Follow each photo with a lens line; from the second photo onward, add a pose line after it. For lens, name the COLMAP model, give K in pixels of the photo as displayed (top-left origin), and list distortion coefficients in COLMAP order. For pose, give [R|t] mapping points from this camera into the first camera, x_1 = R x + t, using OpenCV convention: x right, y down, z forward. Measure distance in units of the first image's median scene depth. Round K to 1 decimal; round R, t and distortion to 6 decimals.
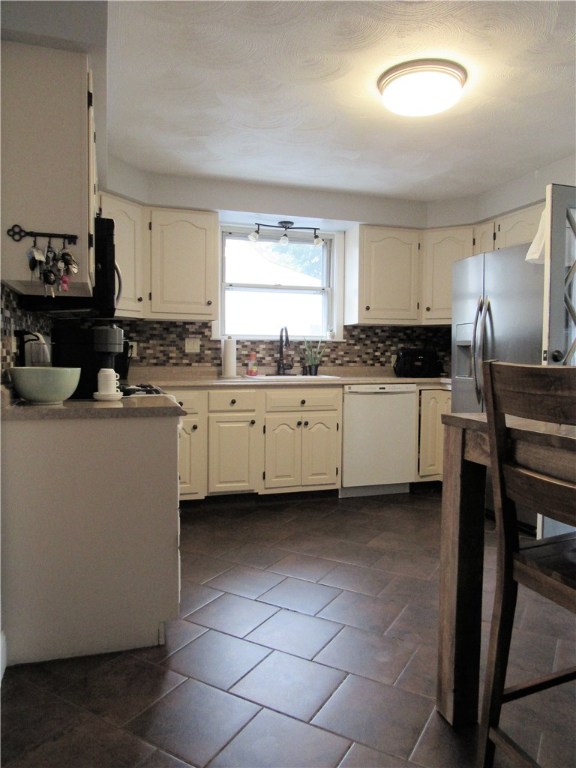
lens RADIAL K [[559.0, 0, 288.0], [0, 559.0, 384.0], [0, 0, 1]] dist [-0.007747, -0.001584]
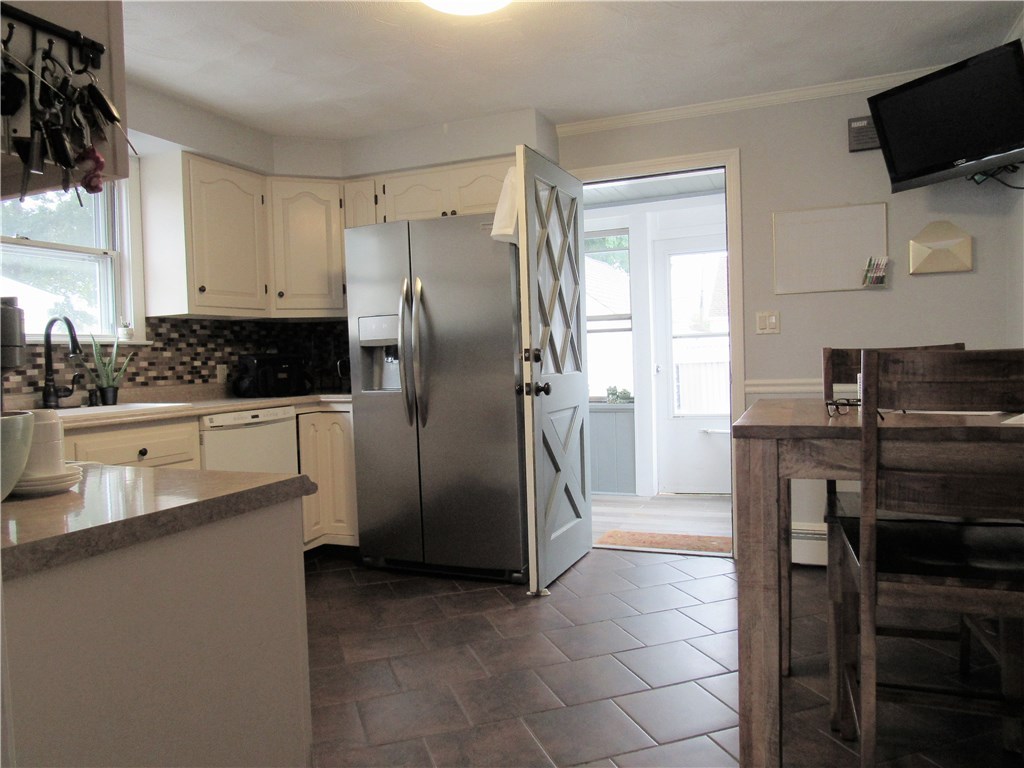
lens RADIAL K [[745.3, 0, 512.0], [0, 745.3, 384.0], [0, 0, 1]] dist [-0.007747, -0.001584]
pose [[0.656269, -0.051116, 0.752794, -0.247595], [0.072665, 0.997347, 0.004374, -0.010307], [-0.751020, 0.051831, 0.658242, 0.206227]]
